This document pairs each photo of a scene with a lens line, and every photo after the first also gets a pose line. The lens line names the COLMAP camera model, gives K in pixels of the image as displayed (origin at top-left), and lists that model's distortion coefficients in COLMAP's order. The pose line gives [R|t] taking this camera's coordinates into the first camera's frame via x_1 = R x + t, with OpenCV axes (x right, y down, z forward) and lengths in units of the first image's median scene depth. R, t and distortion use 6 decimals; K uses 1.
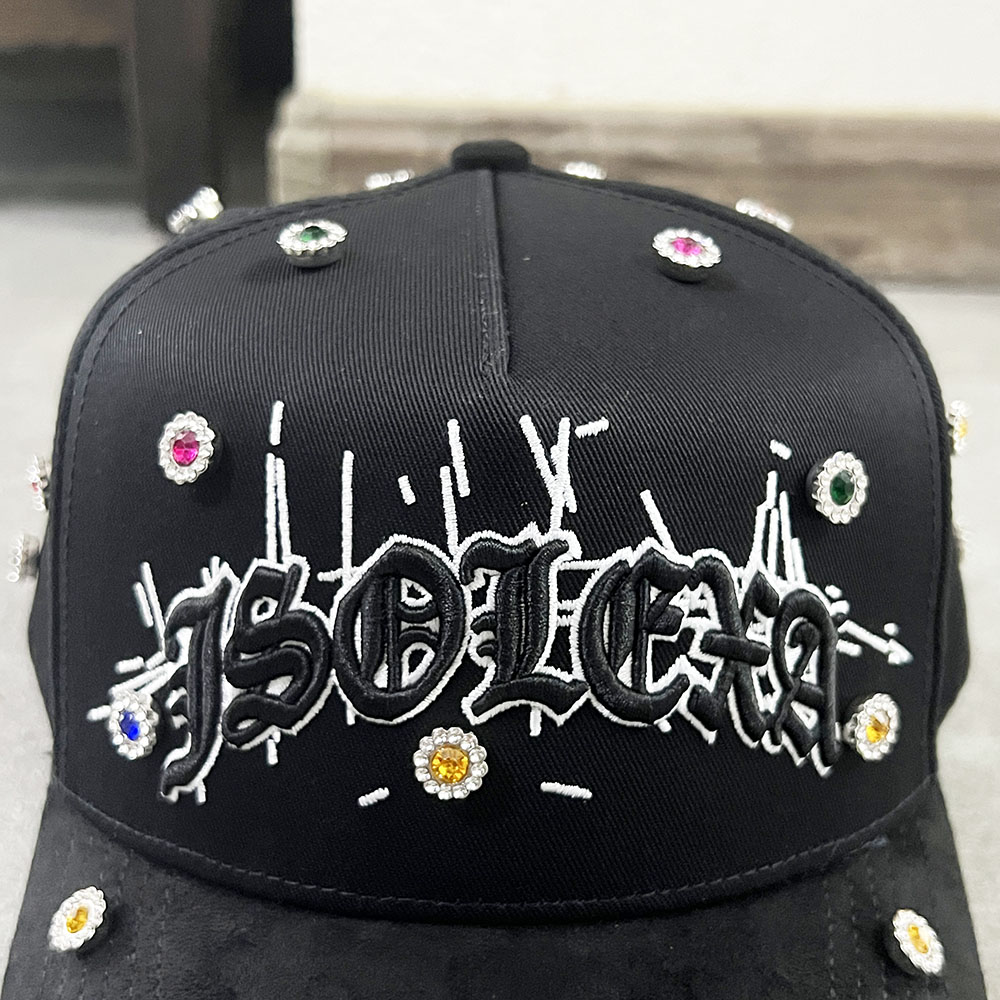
lens RADIAL K [[1473.3, 0, 501.5], [0, 1473.3, 512.7], [0, 0, 1]] dist [0.311988, -1.678897]
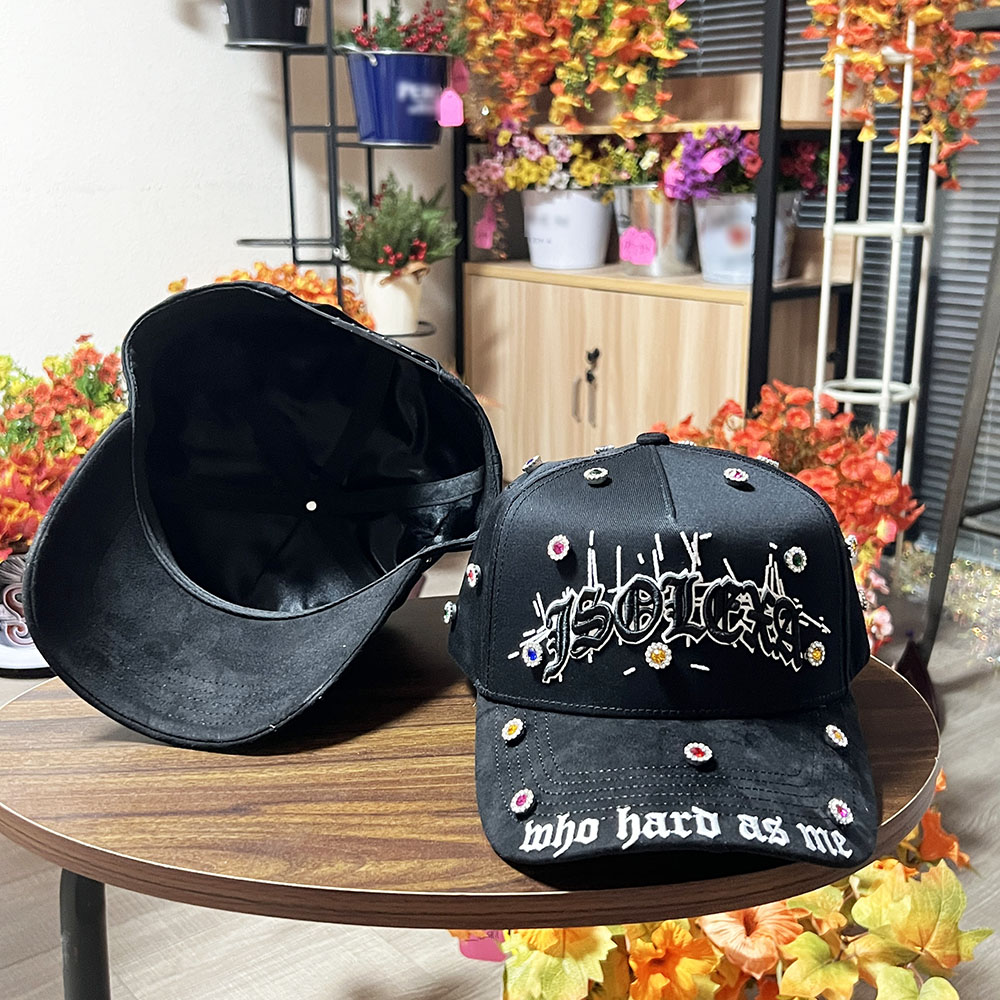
lens RADIAL K [[1315.9, 0, 500.0], [0, 1315.9, 500.0], [0, 0, 1]] dist [0.245668, -1.005653]
pose [[0.998673, -0.017252, -0.048532, -0.203632], [0.009438, 0.987577, -0.156853, 0.262513], [0.050635, 0.156187, 0.986429, -1.510062]]
